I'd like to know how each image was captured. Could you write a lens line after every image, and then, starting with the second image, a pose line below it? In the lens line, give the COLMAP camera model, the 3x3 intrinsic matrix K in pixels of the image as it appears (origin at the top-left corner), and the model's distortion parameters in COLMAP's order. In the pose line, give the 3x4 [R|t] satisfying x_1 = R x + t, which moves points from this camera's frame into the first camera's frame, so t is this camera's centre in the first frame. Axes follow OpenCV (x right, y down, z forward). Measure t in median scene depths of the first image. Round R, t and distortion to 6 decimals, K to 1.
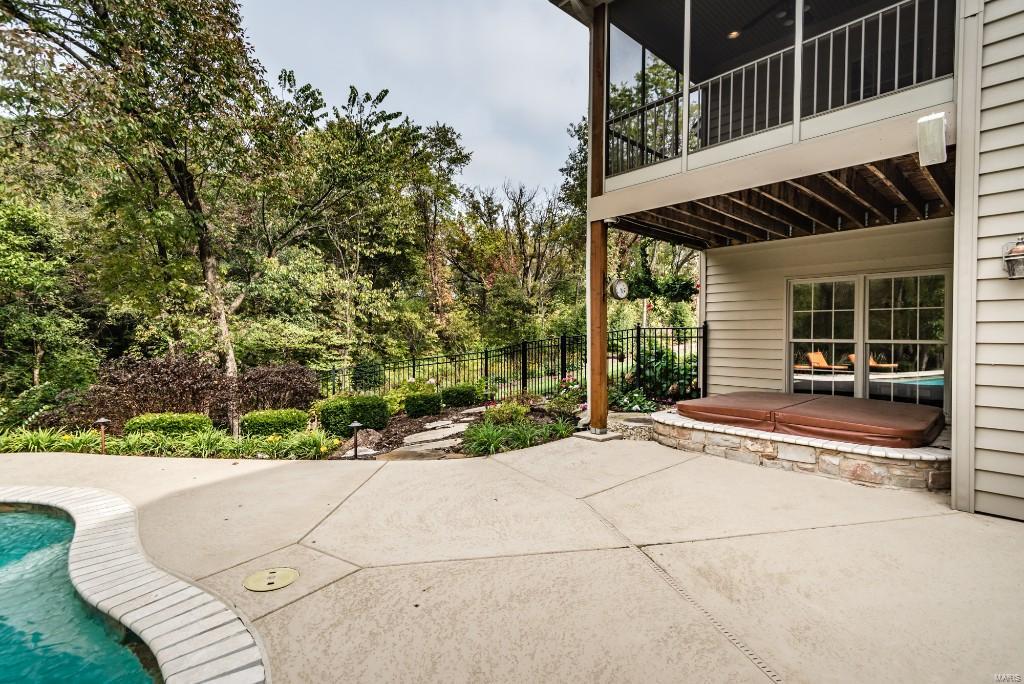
lens RADIAL K [[475.2, 0, 513.6], [0, 475.2, 343.7], [0, 0, 1]] dist [-0.000032, 0.002200]
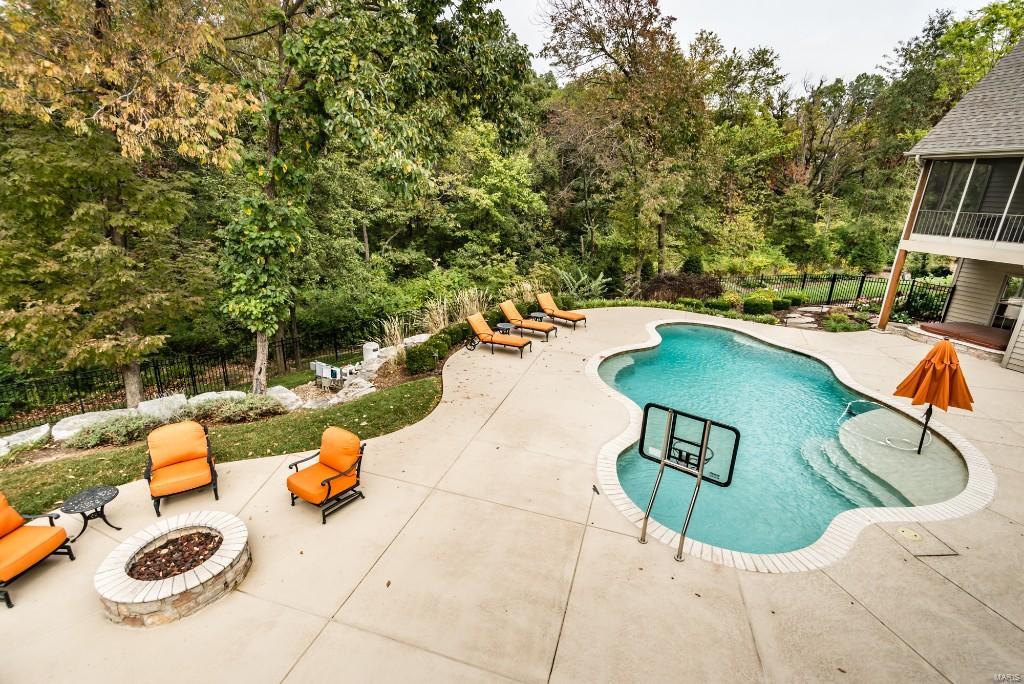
lens RADIAL K [[475.2, 0, 515.6], [0, 475.2, 341.5], [0, 0, 1]] dist [-0.000032, 0.002200]
pose [[0.904297, 0.163011, -0.394555, -0.451428], [-0.045208, 0.955596, 0.291192, -0.321238], [0.424502, -0.245487, 0.871512, -1.625085]]
